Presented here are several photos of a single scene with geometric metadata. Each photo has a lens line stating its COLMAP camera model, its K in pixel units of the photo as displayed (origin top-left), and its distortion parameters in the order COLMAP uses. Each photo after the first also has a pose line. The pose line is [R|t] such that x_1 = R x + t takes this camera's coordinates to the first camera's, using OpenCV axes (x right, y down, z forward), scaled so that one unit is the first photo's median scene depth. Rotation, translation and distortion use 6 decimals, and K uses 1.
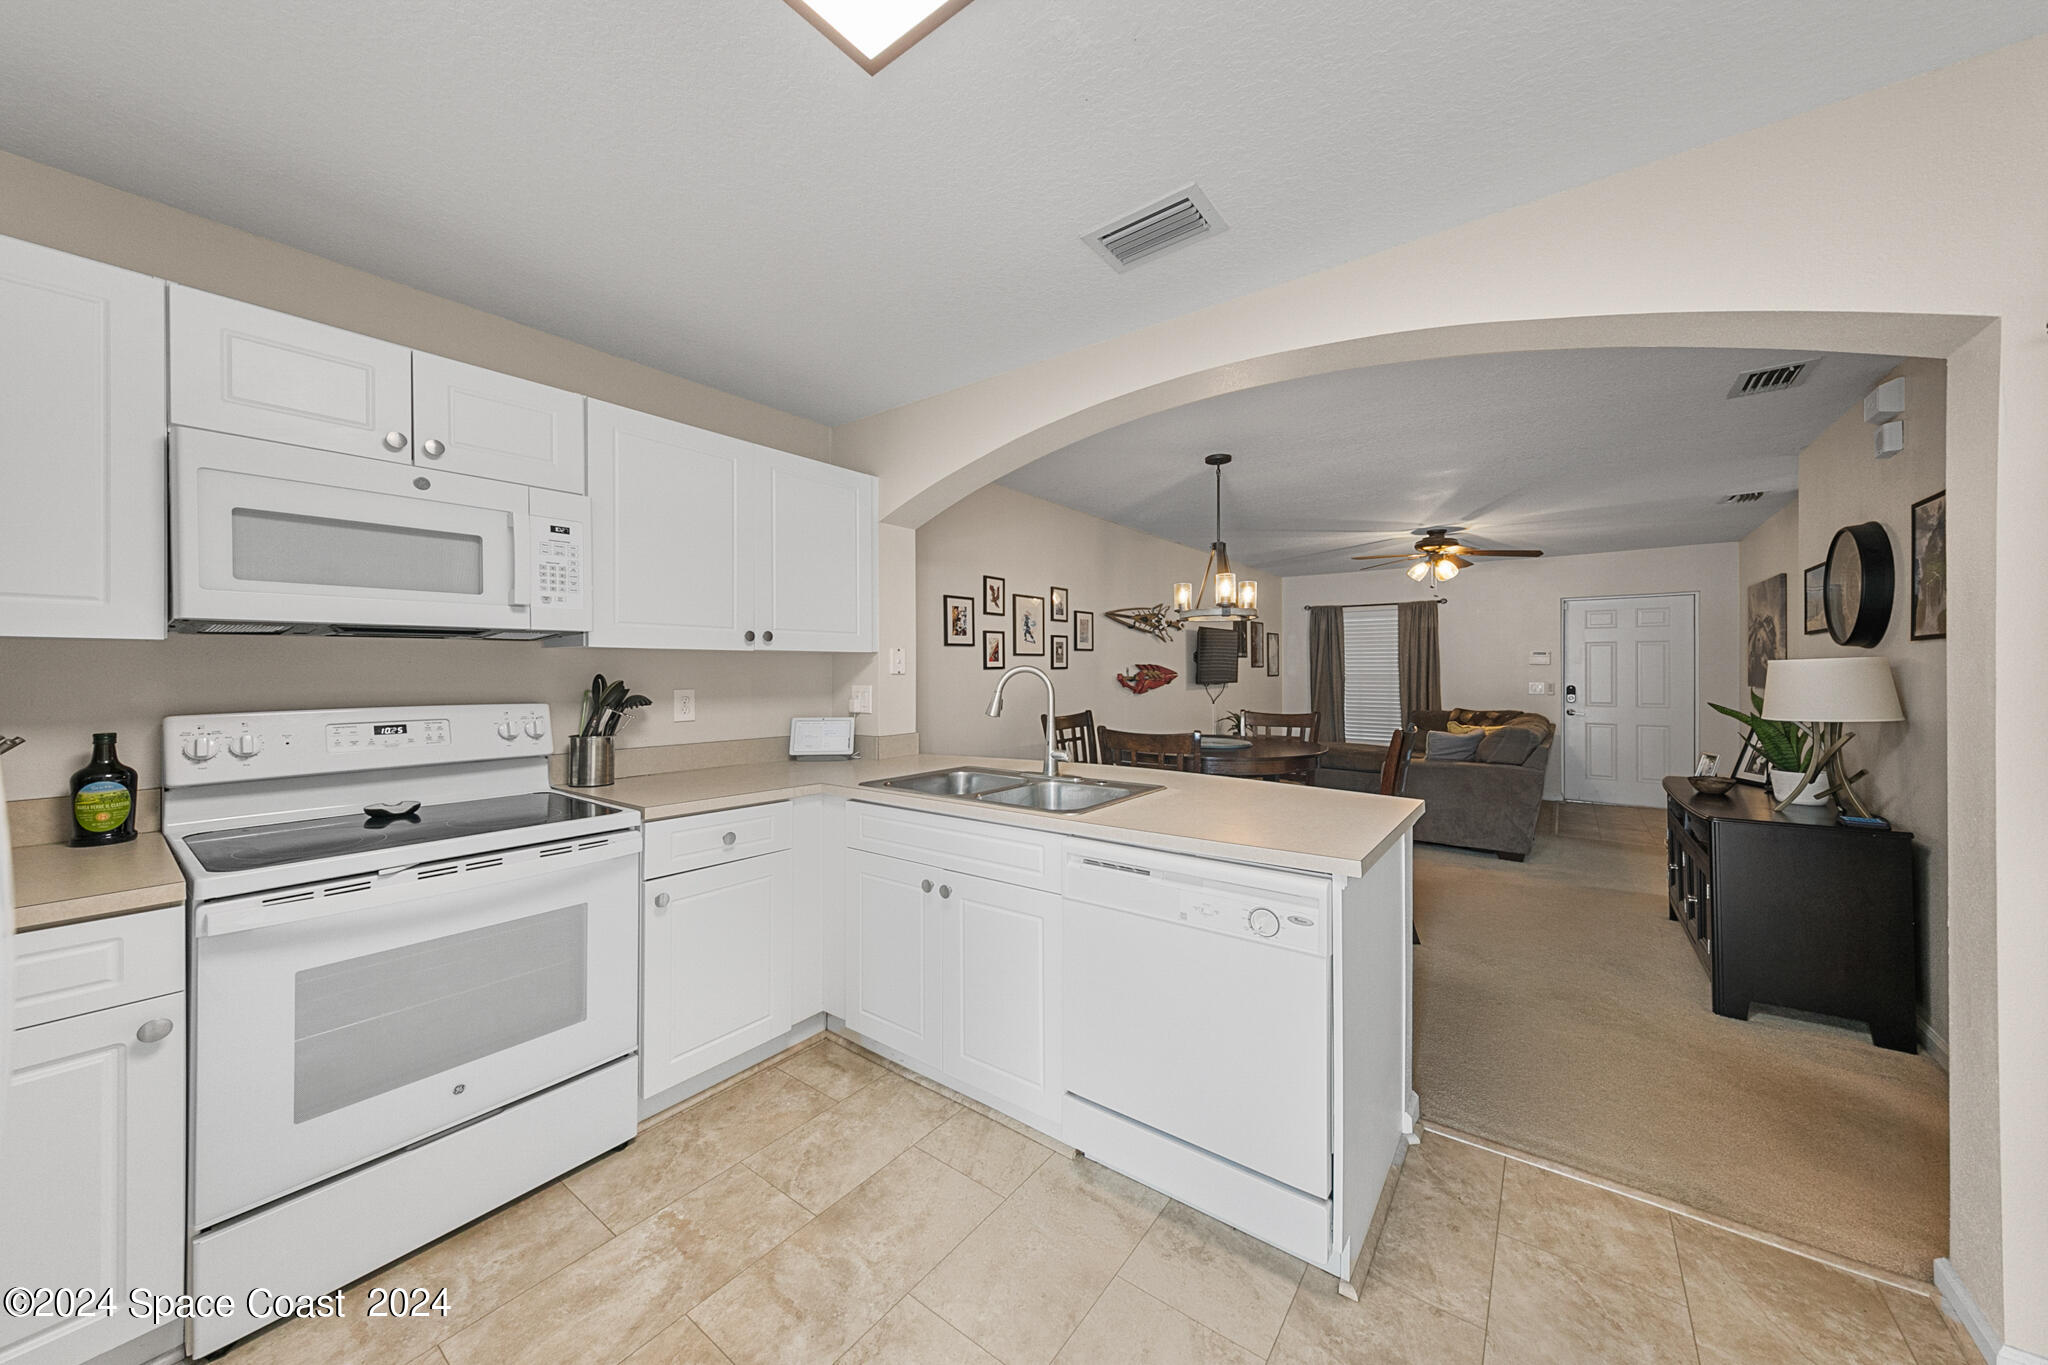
lens RADIAL K [[712.8, 0, 1015.7], [0, 712.8, 668.1], [0, 0, 1]] dist [0.000242, -0.000043]
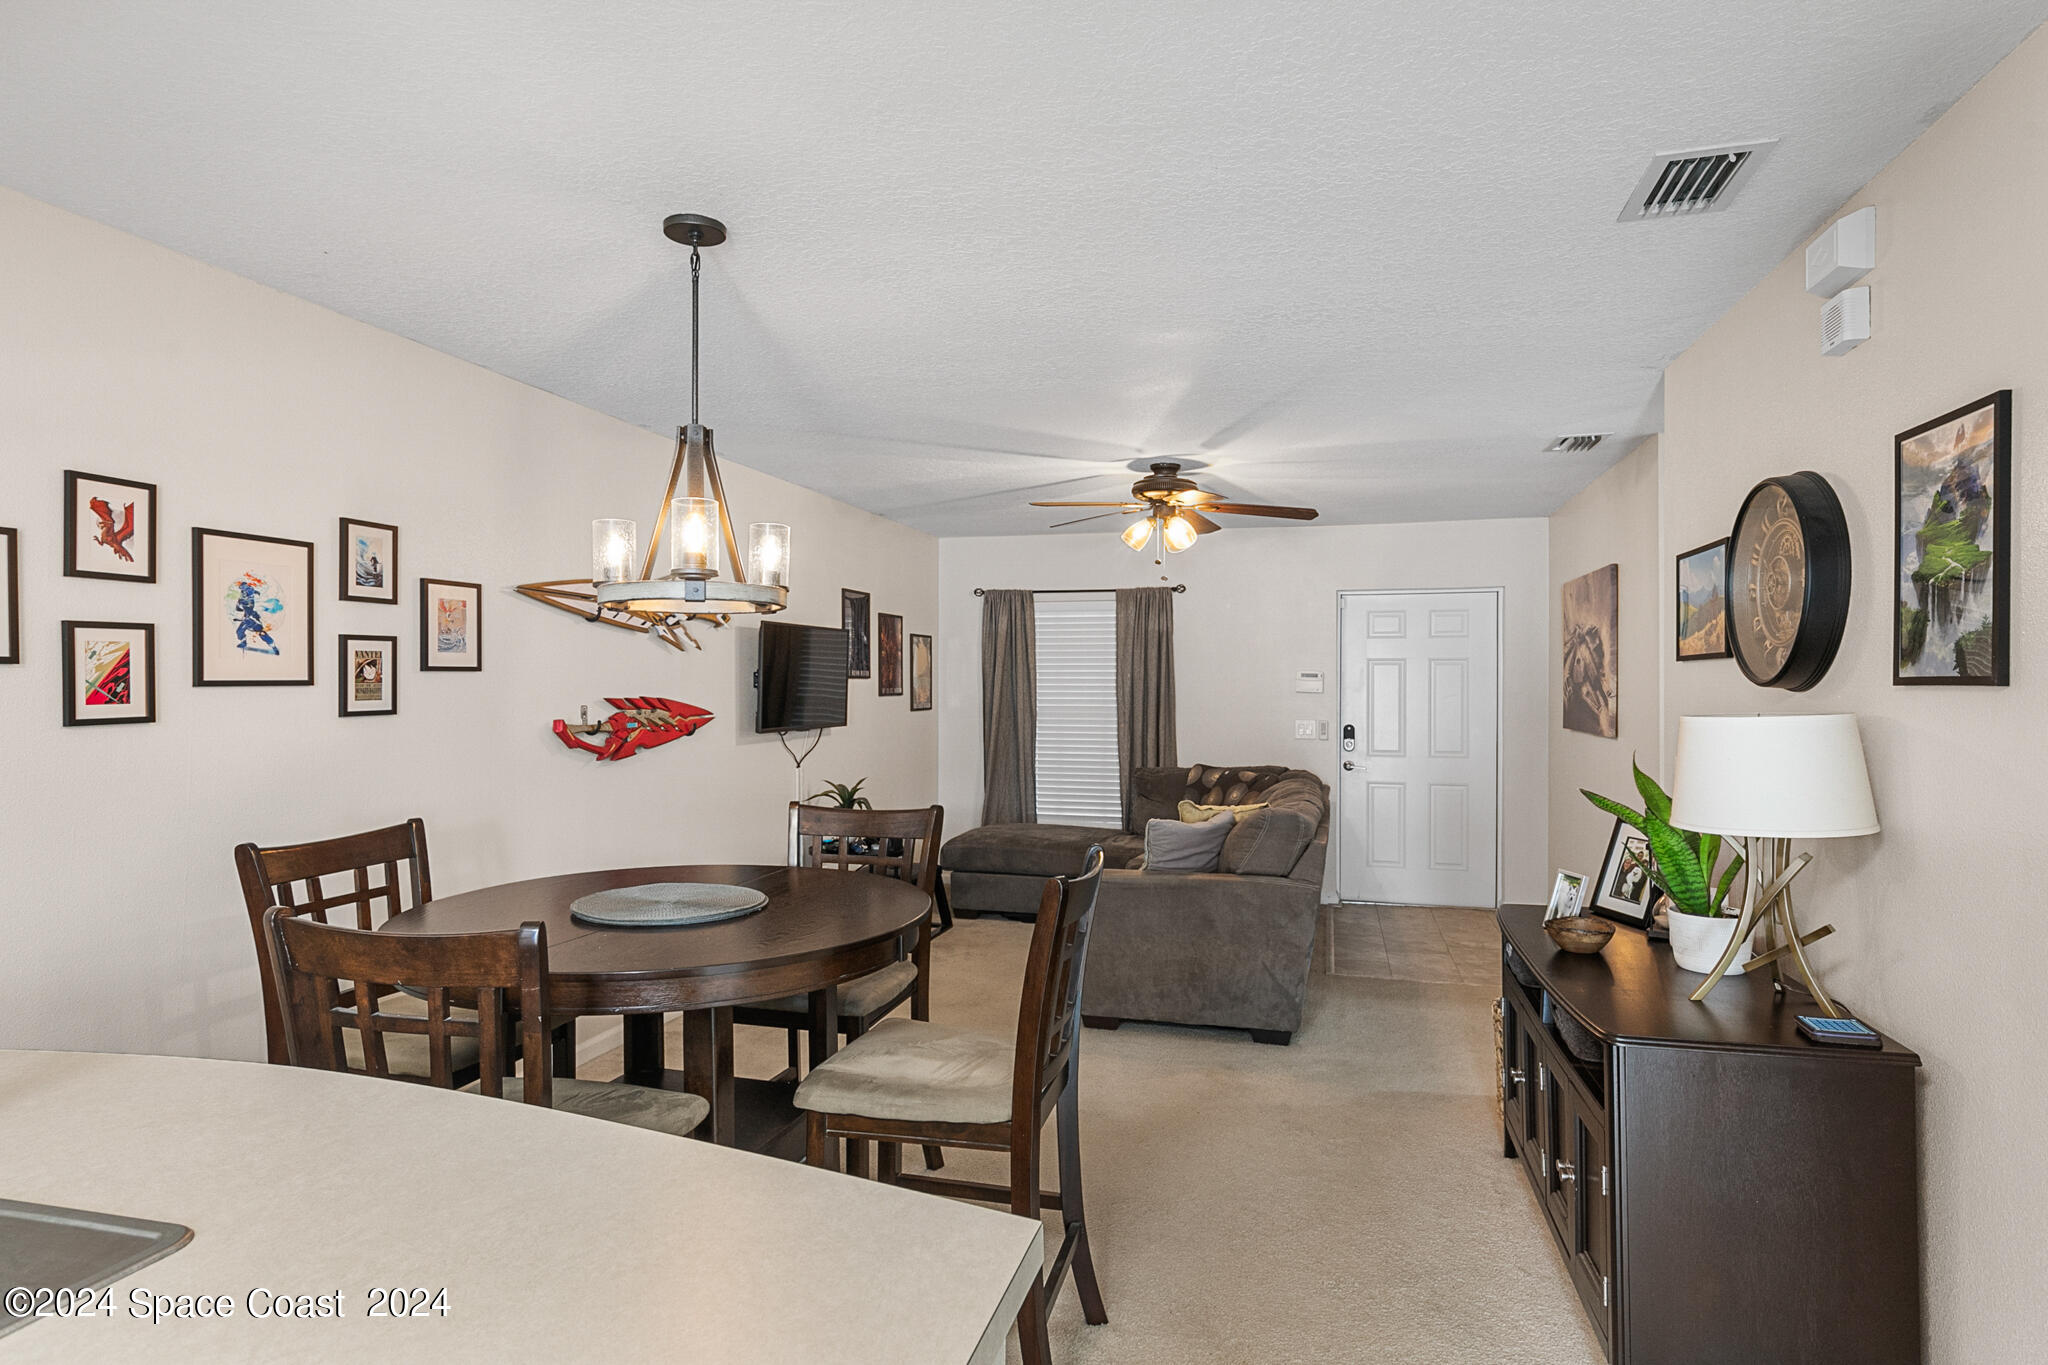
lens RADIAL K [[1107.8, 0, 1024.0], [0, 1107.8, 682.5], [0, 0, 1]] dist [-0.002551, -0.000596]
pose [[0.925456, 0.003619, 0.378838, 0.166626], [-0.004548, 0.999988, 0.001559, -0.020273], [-0.378828, -0.003165, 0.925462, 0.243997]]
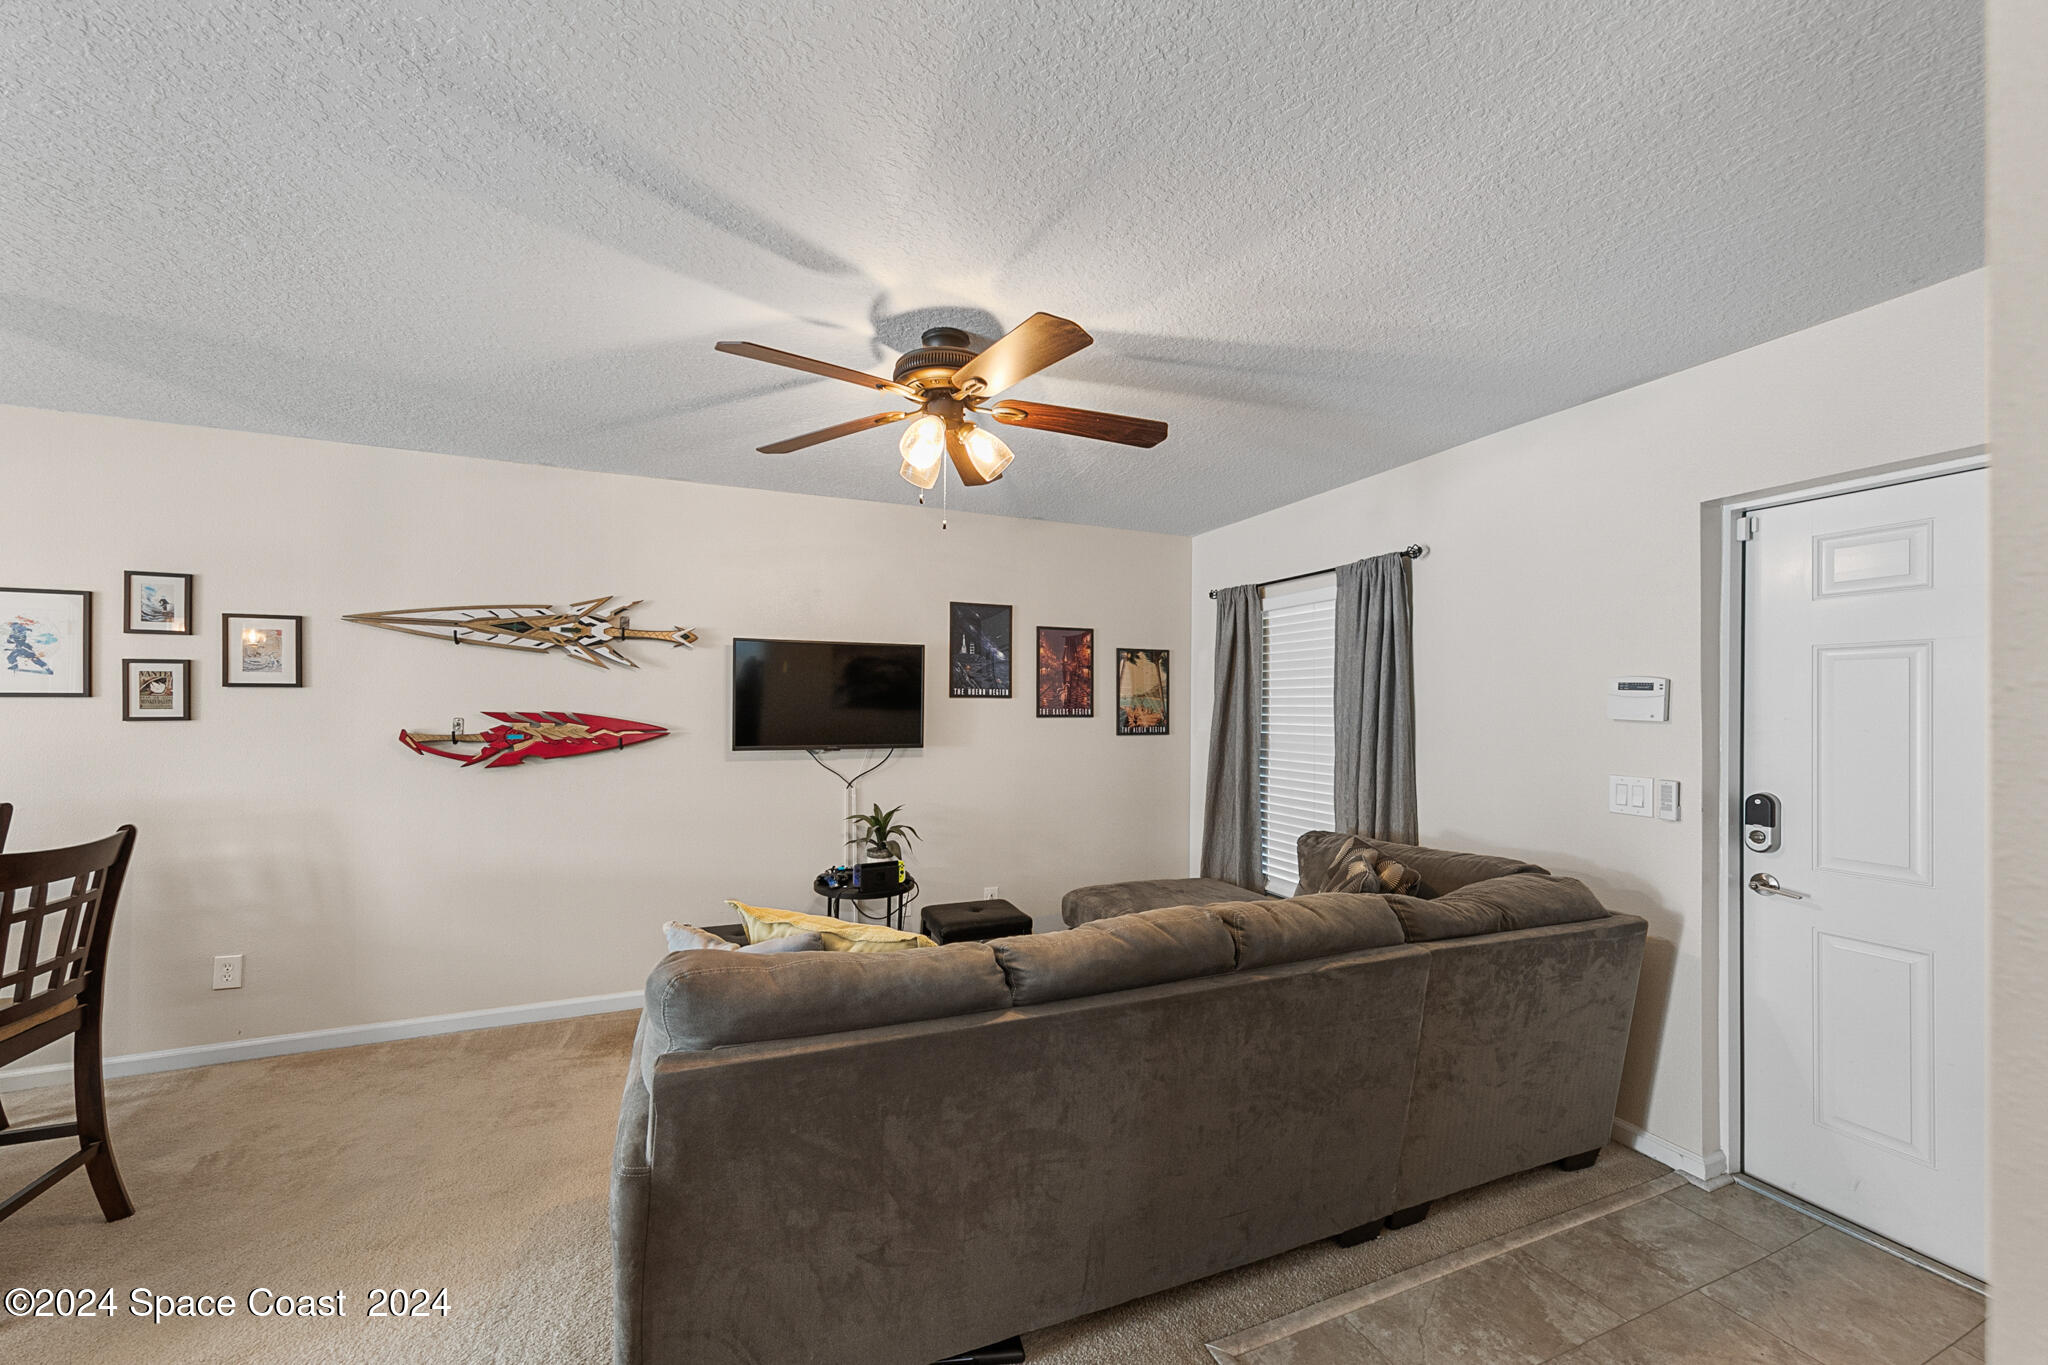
lens RADIAL K [[785.5, 0, 992.9], [0, 785.5, 705.2], [0, 0, 1]] dist [0.001664, 0.000082]
pose [[0.868492, 0.000783, -0.495702, 0.893073], [-0.004110, 0.999976, -0.005622, -0.009460], [0.495685, 0.006920, 0.868475, 0.770328]]
